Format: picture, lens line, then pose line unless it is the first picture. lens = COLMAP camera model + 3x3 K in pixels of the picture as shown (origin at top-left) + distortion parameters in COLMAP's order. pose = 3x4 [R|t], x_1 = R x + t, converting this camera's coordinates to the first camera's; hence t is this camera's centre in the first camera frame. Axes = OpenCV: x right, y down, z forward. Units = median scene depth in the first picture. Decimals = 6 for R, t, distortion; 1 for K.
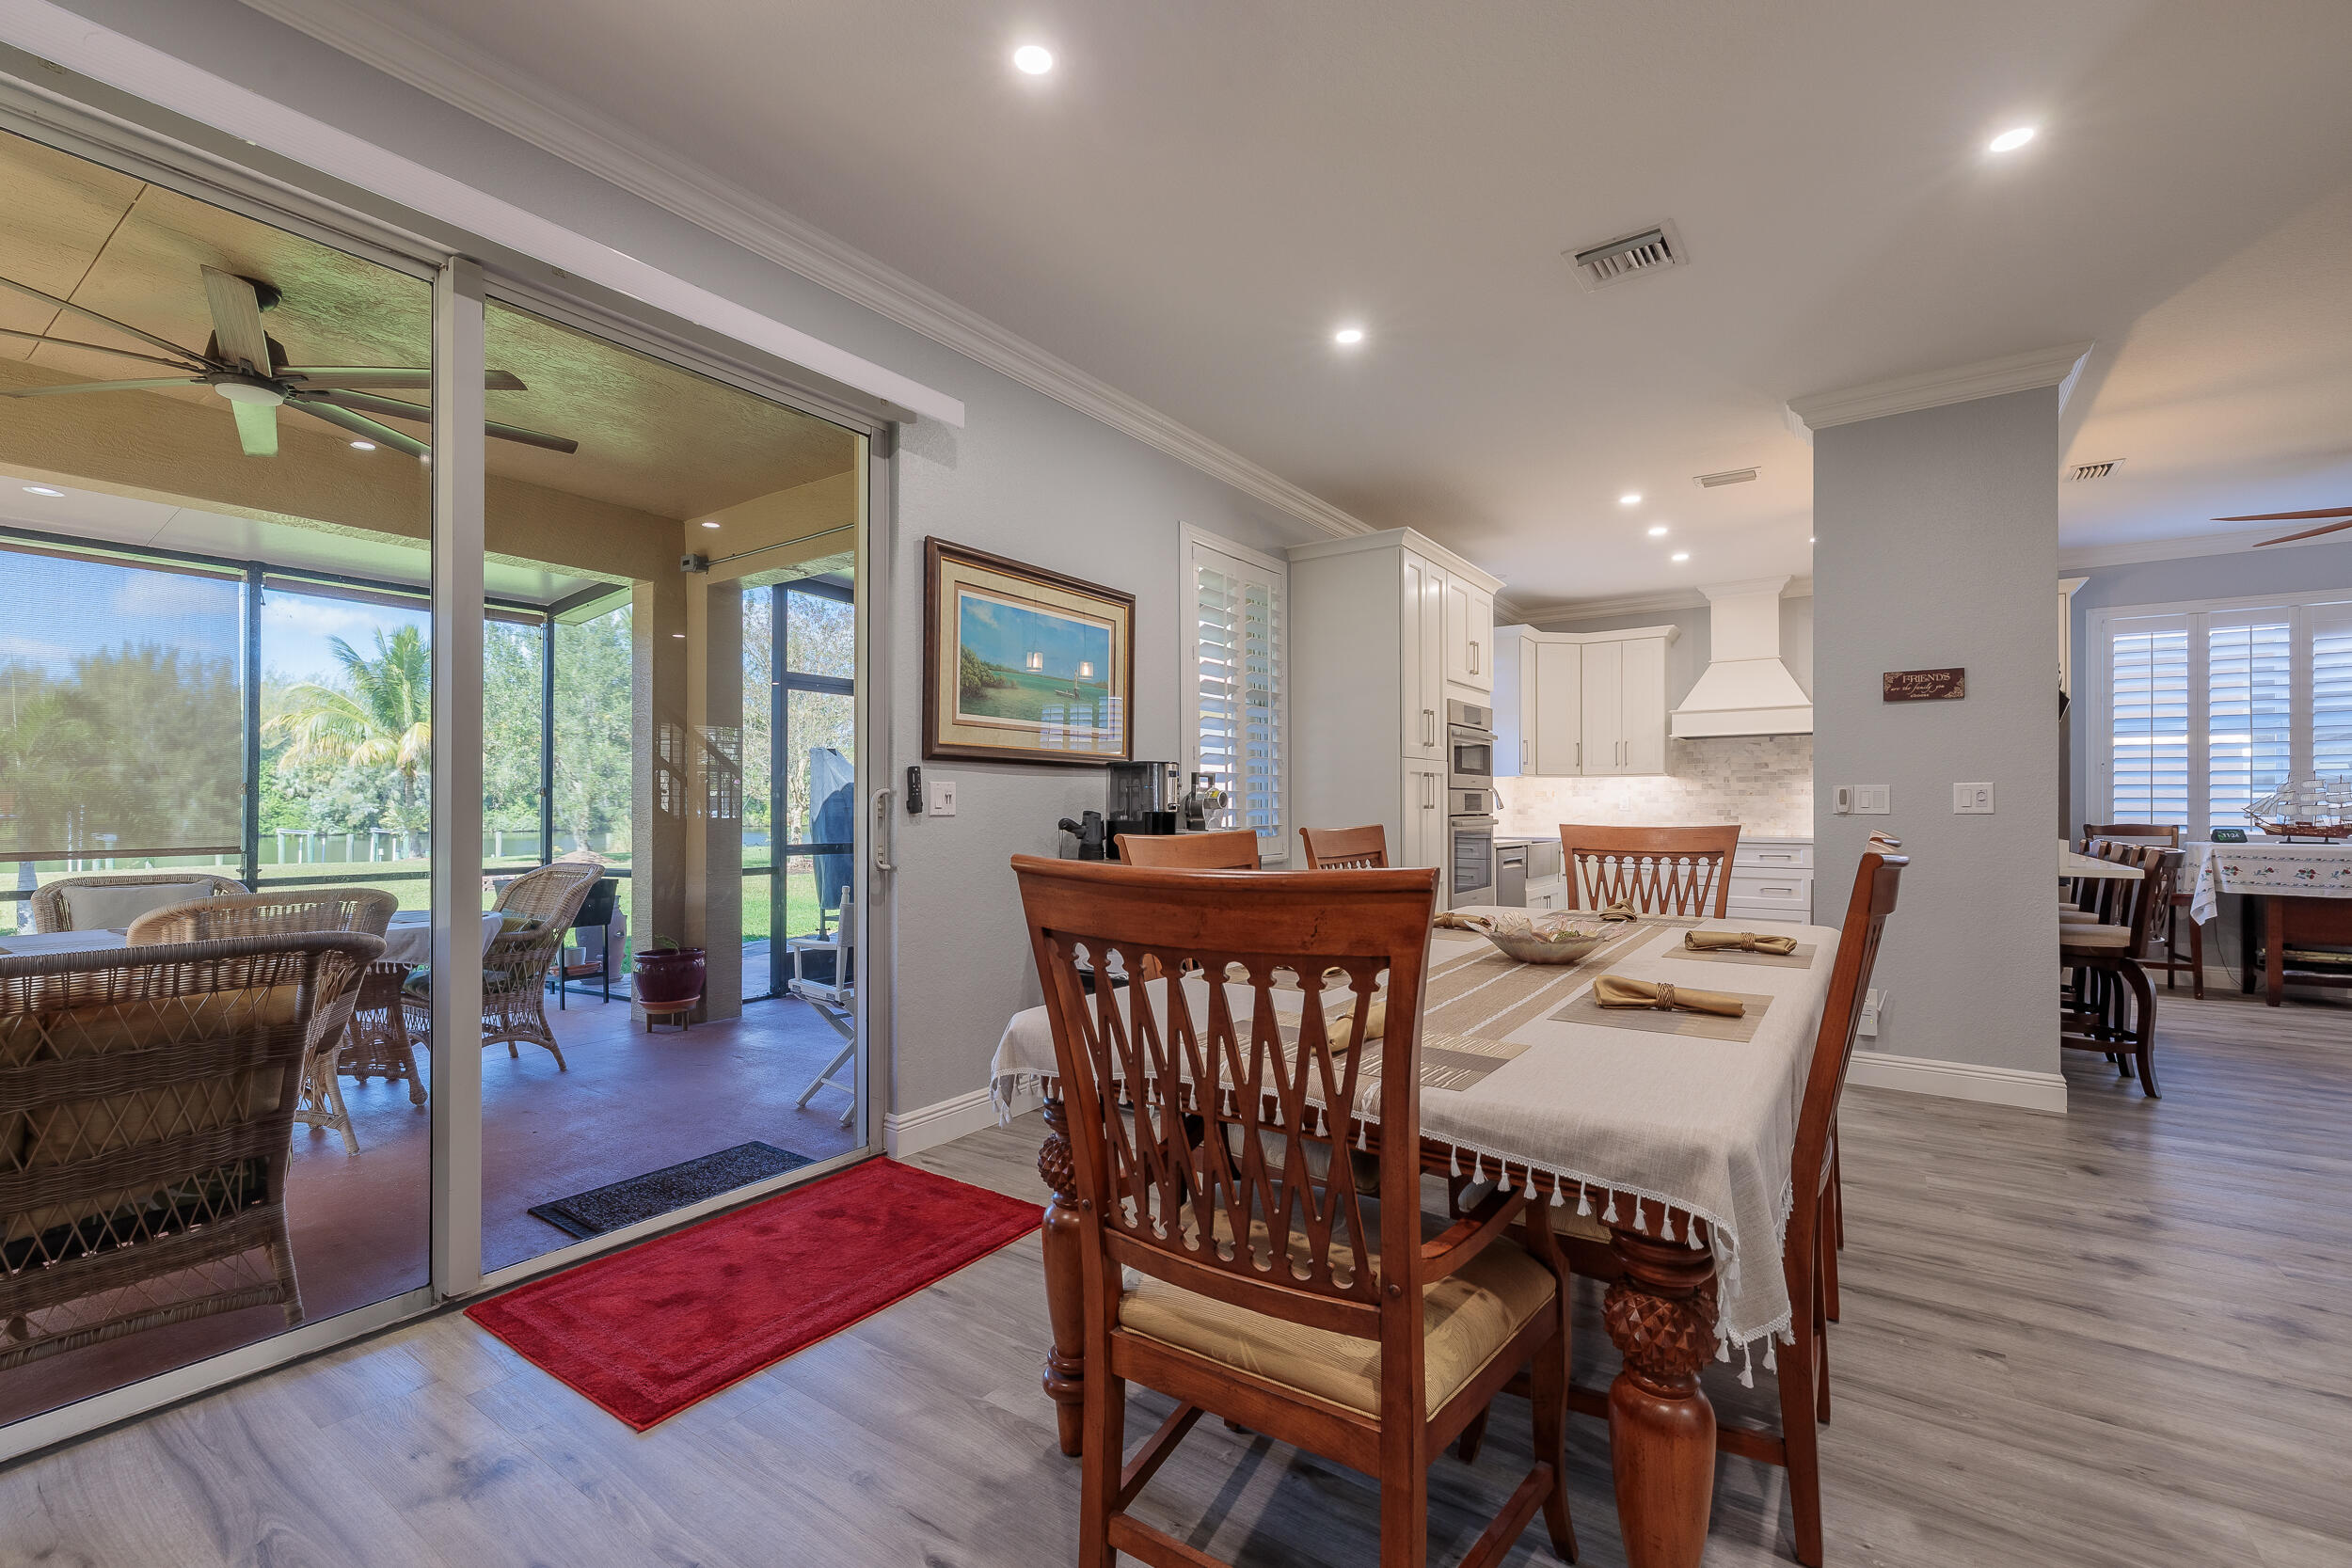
lens RADIAL K [[990.8, 0, 1224.6], [0, 990.8, 799.9], [0, 0, 1]] dist [0.000557, 0.000176]
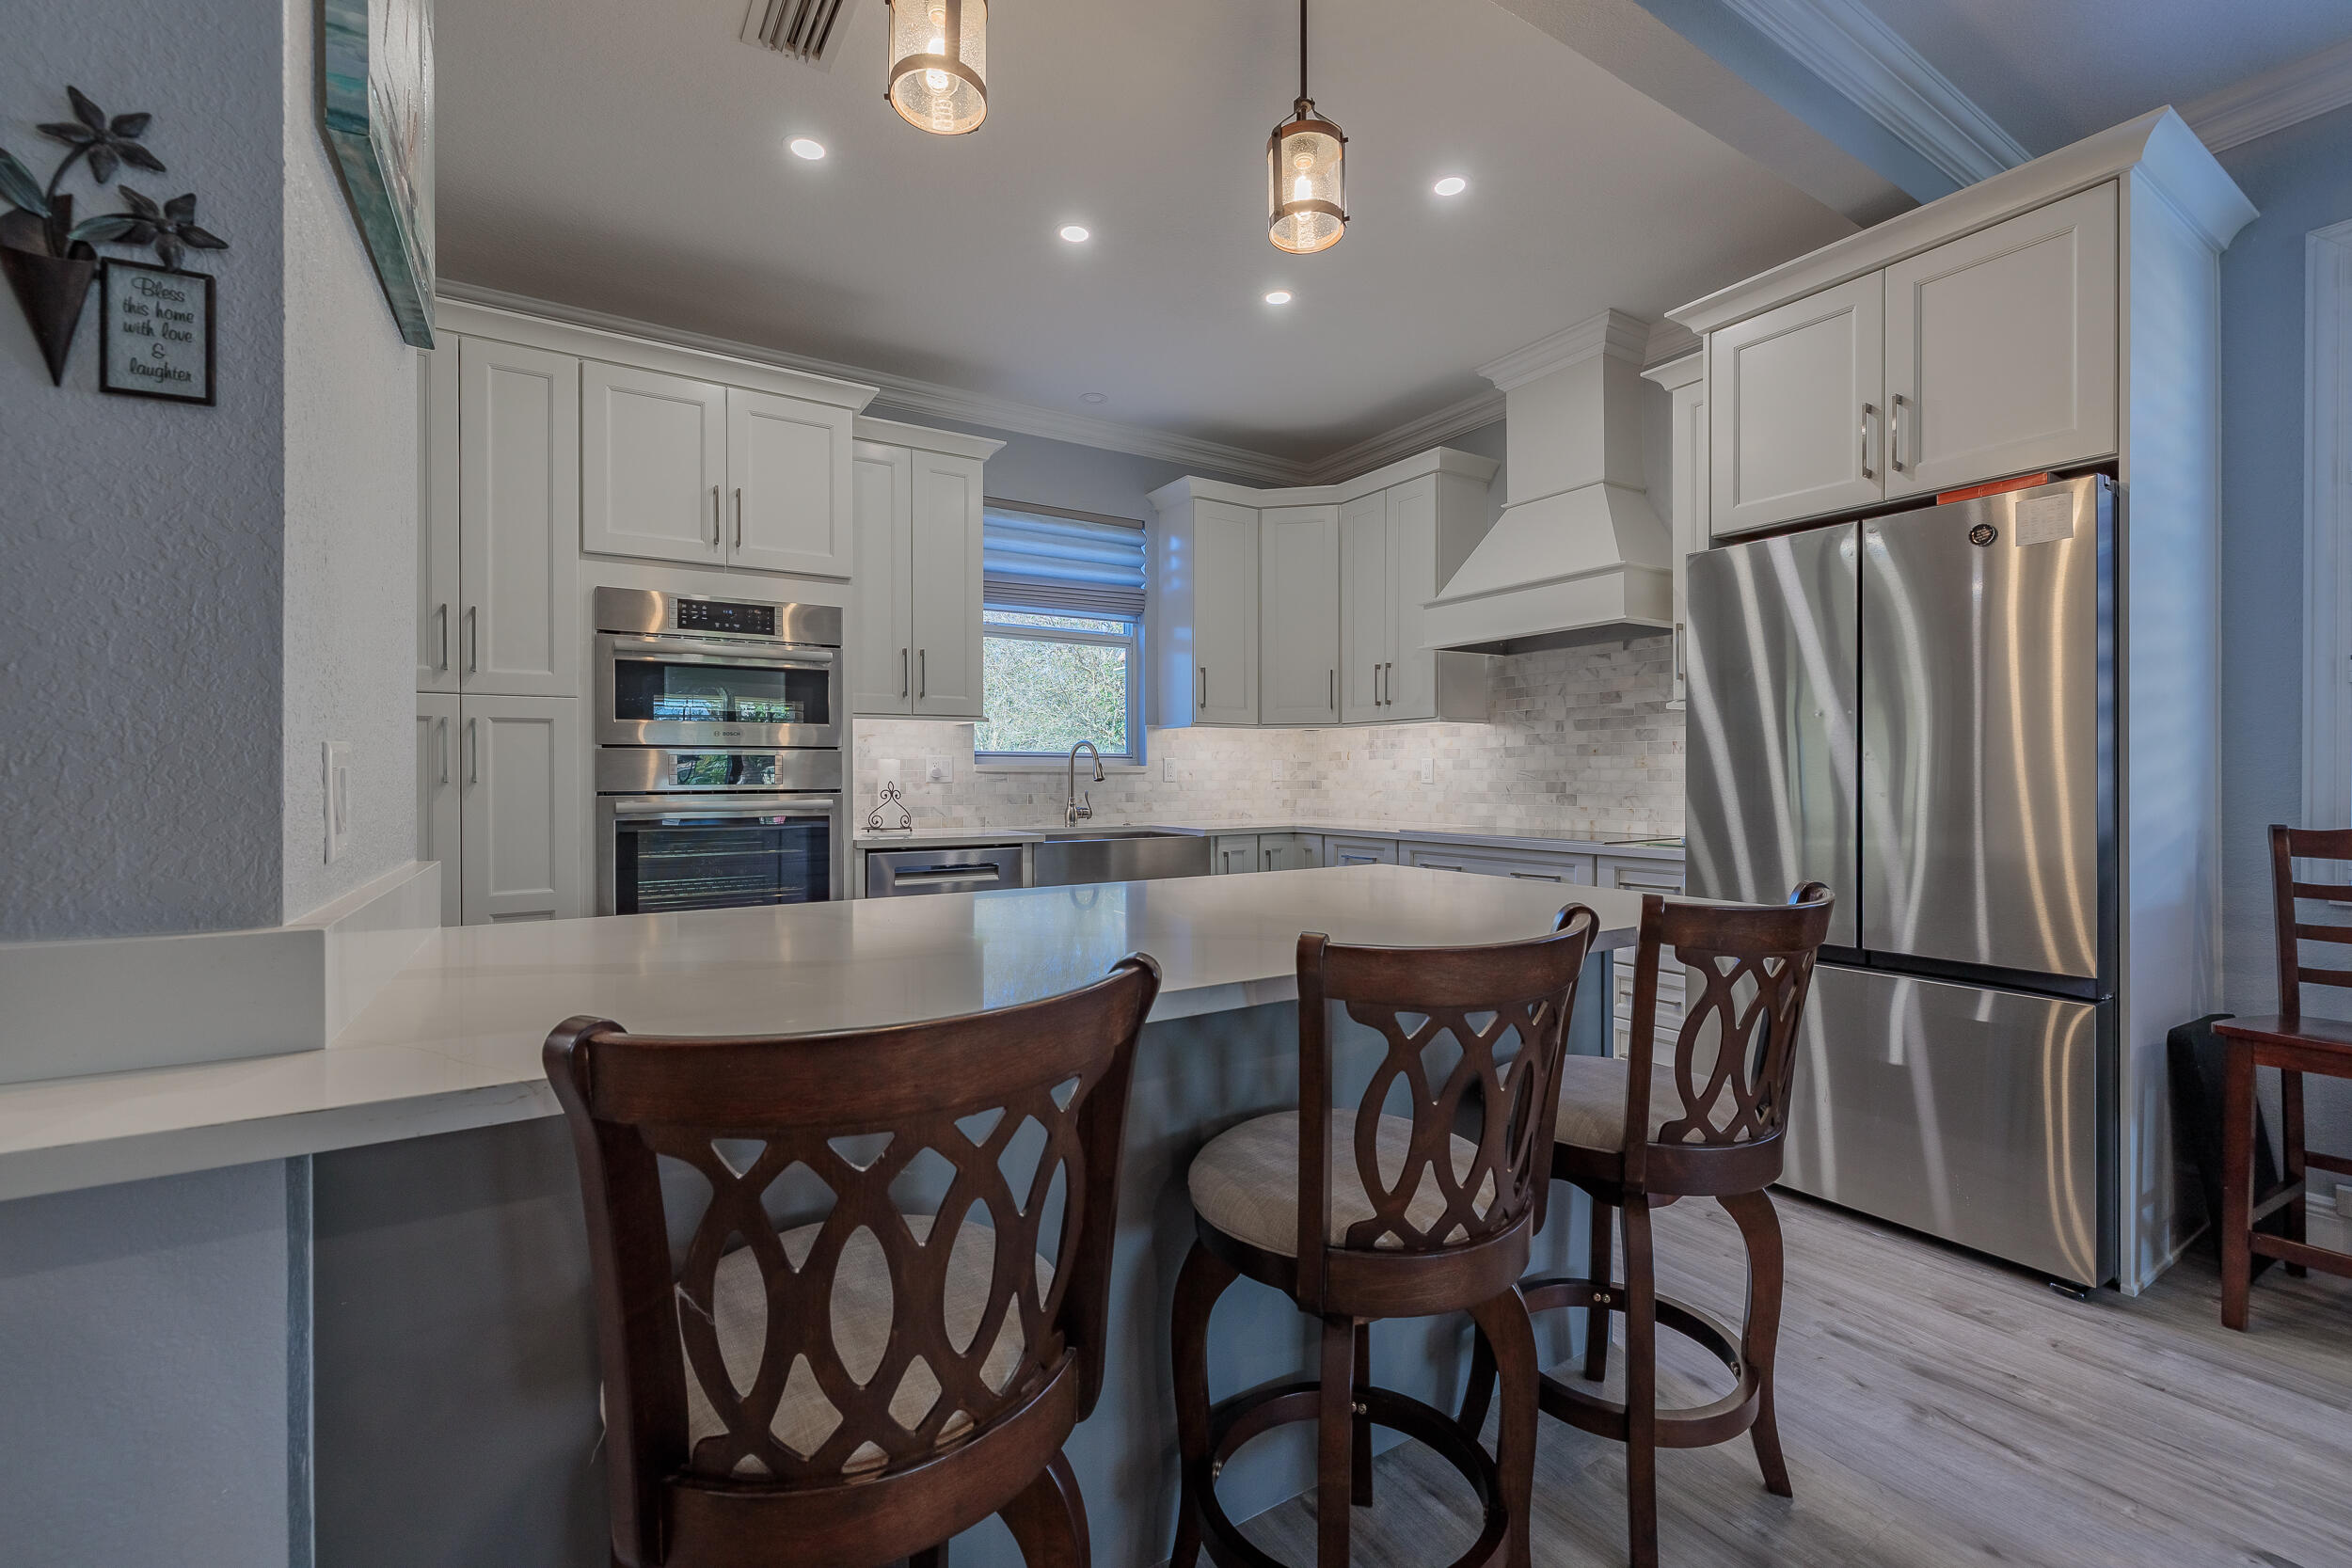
lens RADIAL K [[1009.5, 0, 1213.2], [0, 1009.5, 776.0], [0, 0, 1]] dist [-0.001165, -0.000182]
pose [[0.923118, 0.001177, -0.384516, 0.544550], [0.001203, 0.999982, 0.005950, 0.003058], [0.384515, -0.005955, 0.923099, 0.426849]]
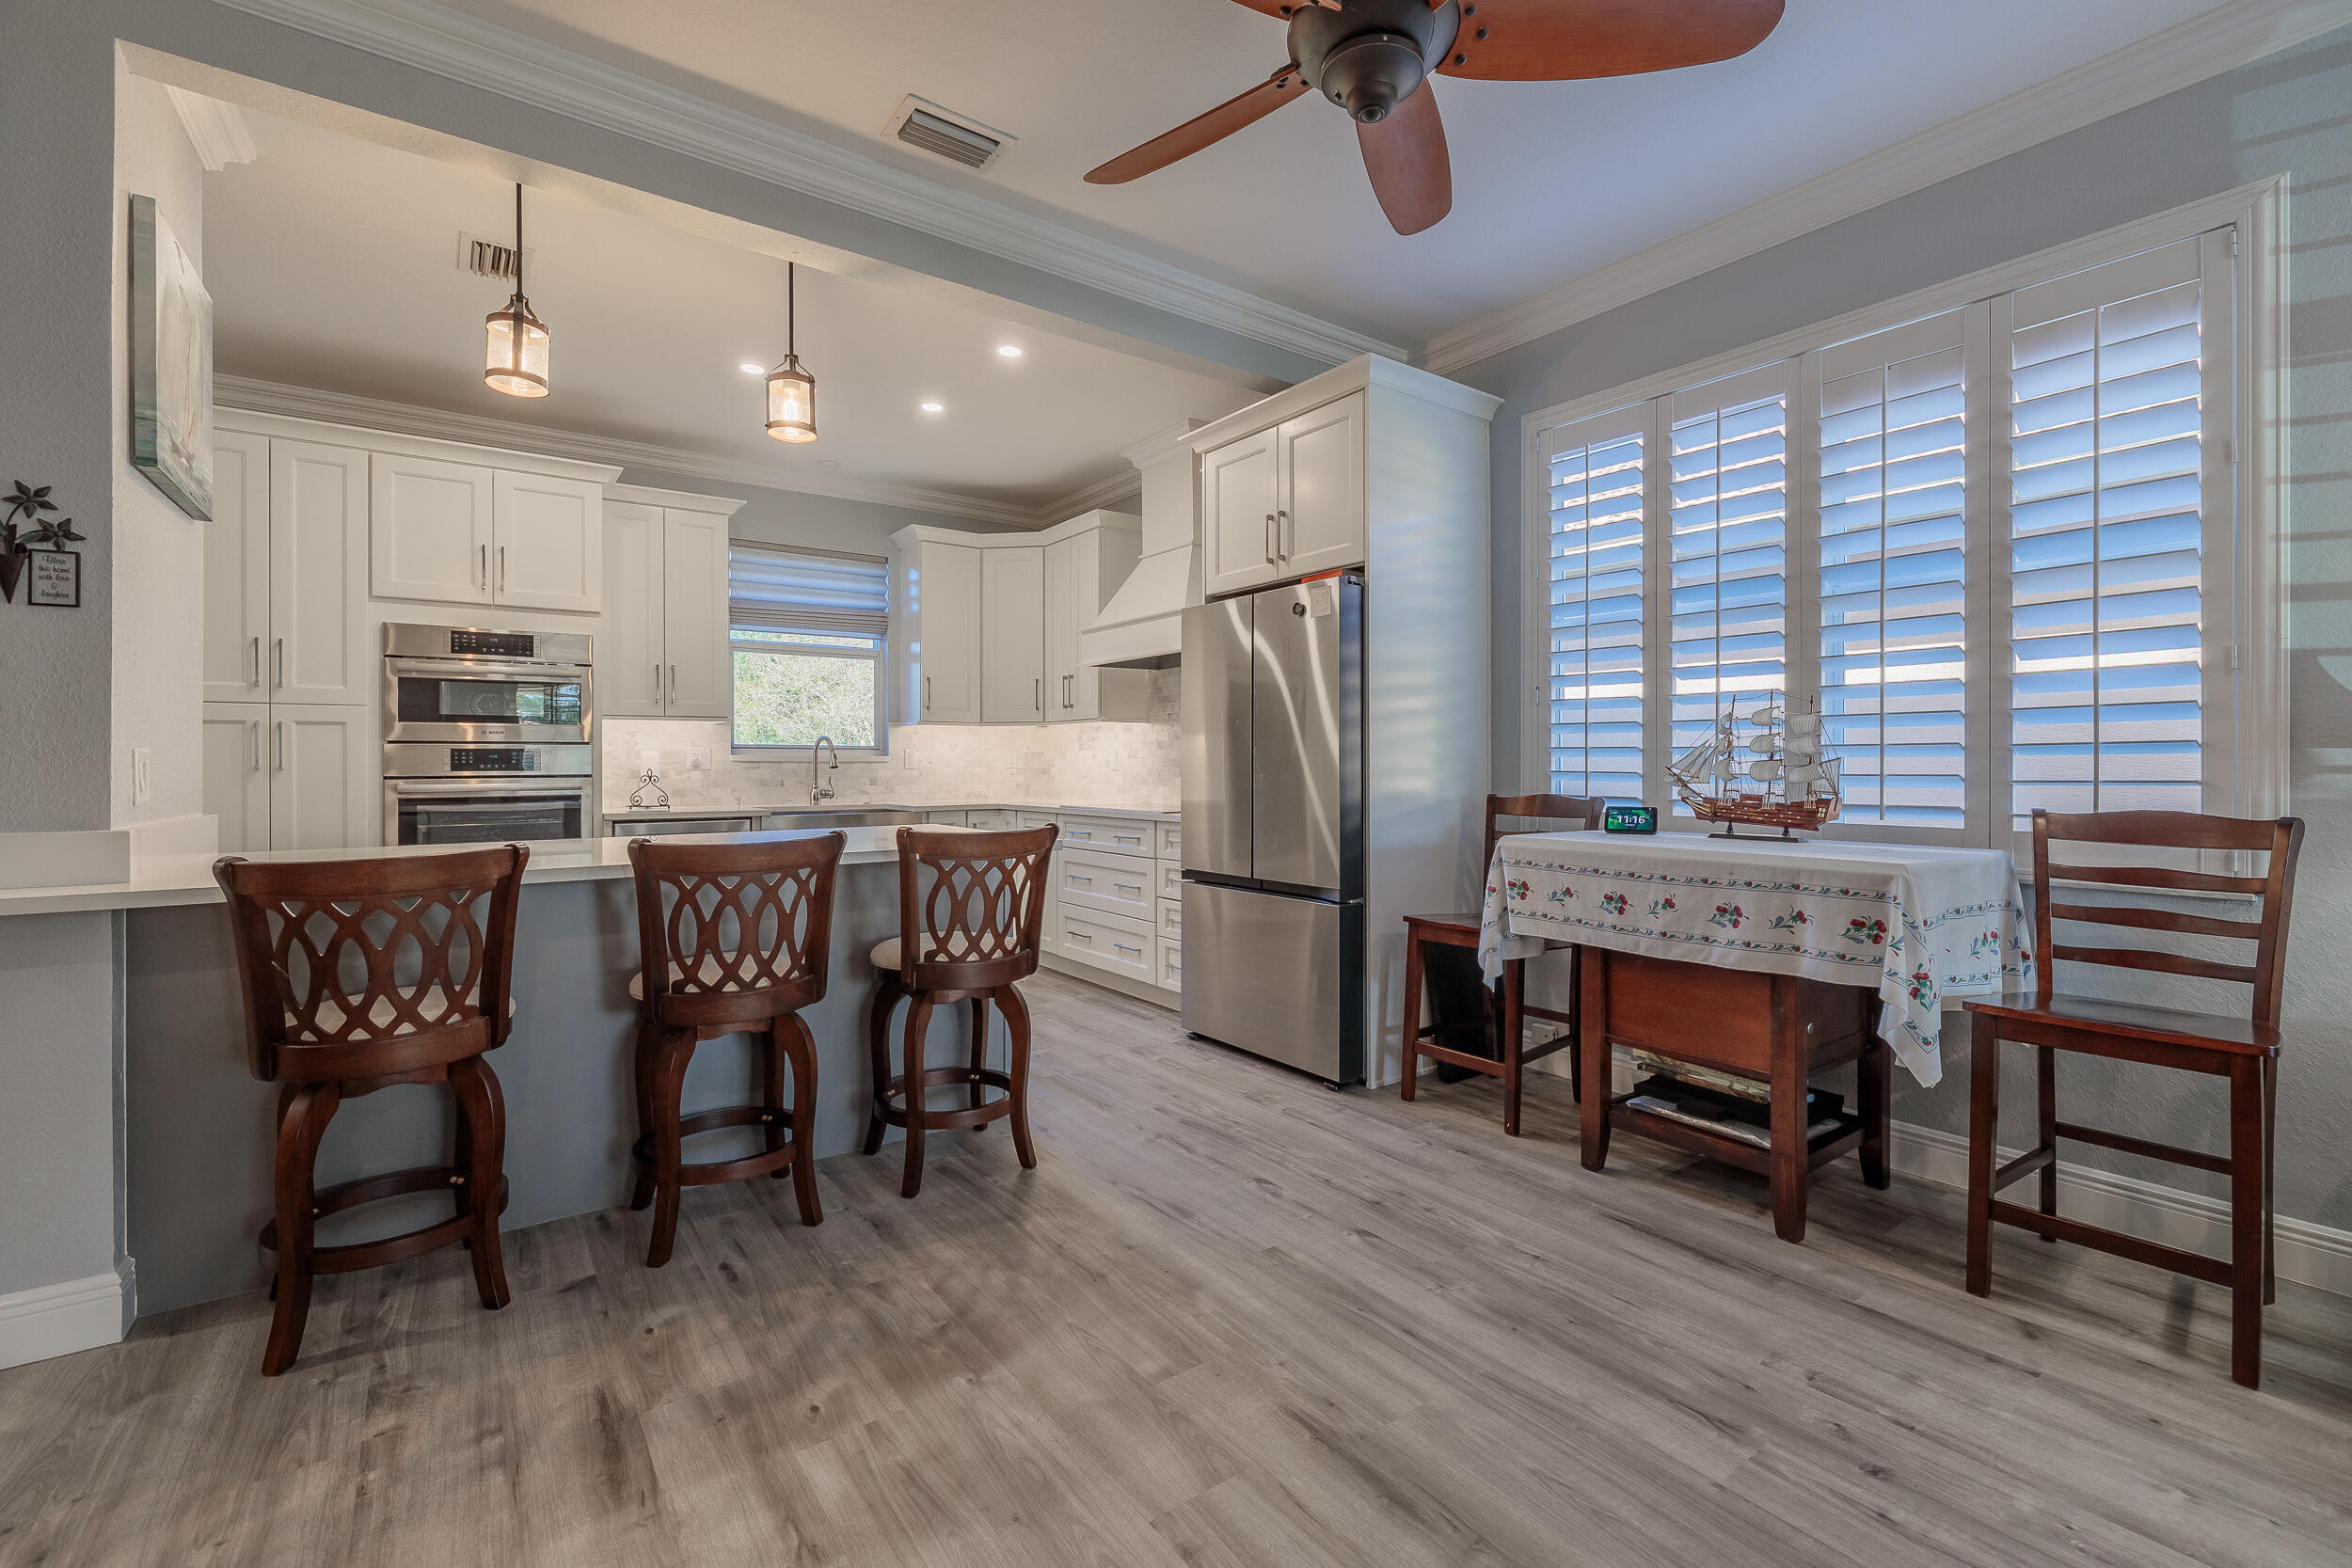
lens RADIAL K [[1003.8, 0, 1220.6], [0, 1003.8, 760.2], [0, 0, 1]] dist [-0.002315, 0.000011]
pose [[0.949798, -0.001245, -0.312862, 0.751553], [0.002014, 0.999996, 0.002136, 0.002525], [0.312858, -0.002658, 0.949796, 0.337926]]
